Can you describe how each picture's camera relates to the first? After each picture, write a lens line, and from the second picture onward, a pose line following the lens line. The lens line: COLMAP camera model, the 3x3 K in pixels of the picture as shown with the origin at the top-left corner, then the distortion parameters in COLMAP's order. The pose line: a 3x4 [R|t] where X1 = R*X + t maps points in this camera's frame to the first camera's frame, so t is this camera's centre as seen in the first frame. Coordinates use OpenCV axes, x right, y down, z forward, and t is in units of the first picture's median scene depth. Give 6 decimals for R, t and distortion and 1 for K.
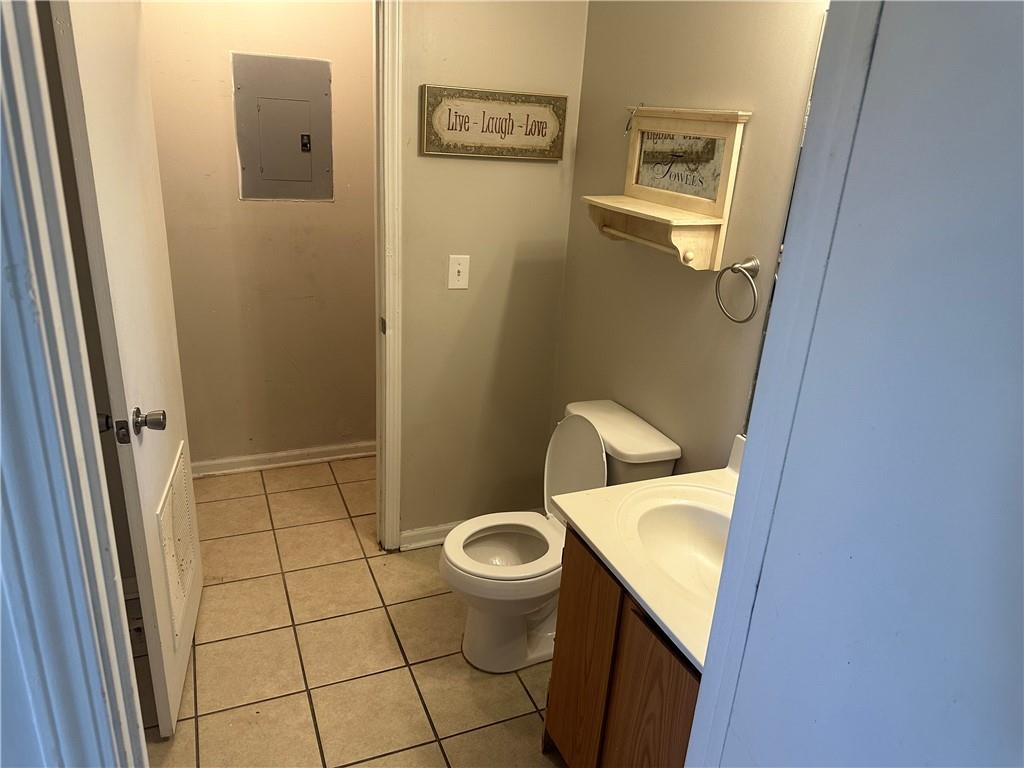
lens RADIAL K [[717.7, 0, 519.7], [0, 717.7, 387.3], [0, 0, 1]] dist [0.046127, -0.059504]
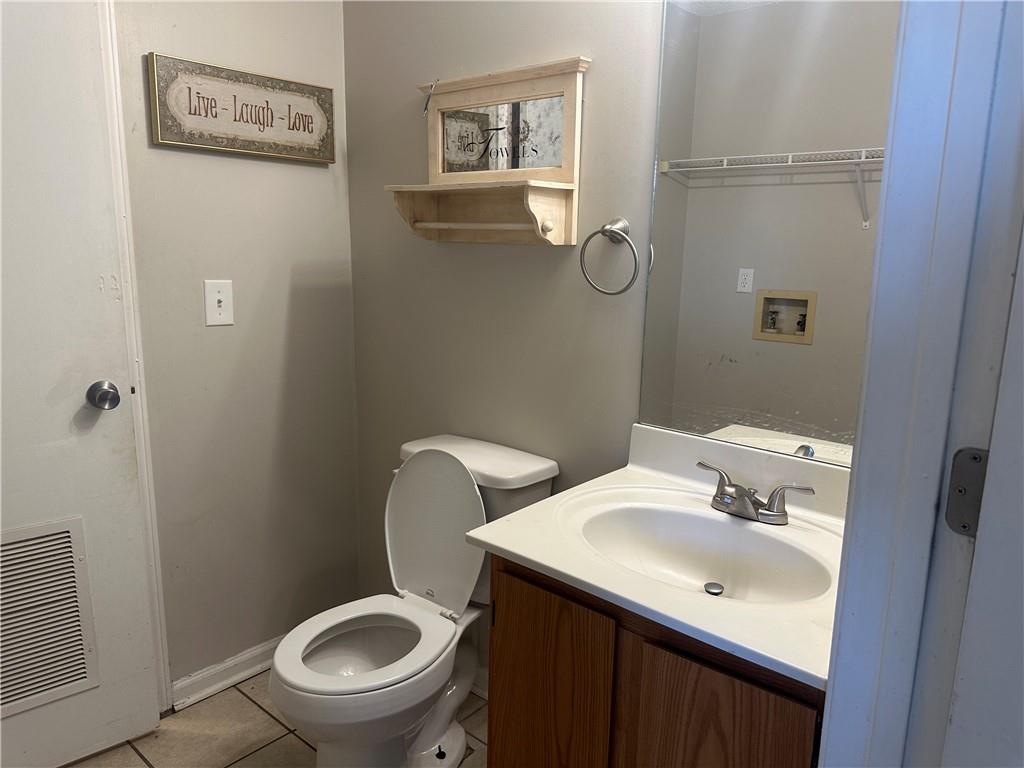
lens RADIAL K [[717.7, 0, 513.3], [0, 717.7, 383.8], [0, 0, 1]] dist [0.046127, -0.059504]
pose [[0.899195, -0.129317, 0.418002, -0.149320], [0.191361, 0.975347, -0.109907, 0.071174], [-0.393484, 0.178817, 0.901773, 0.228212]]
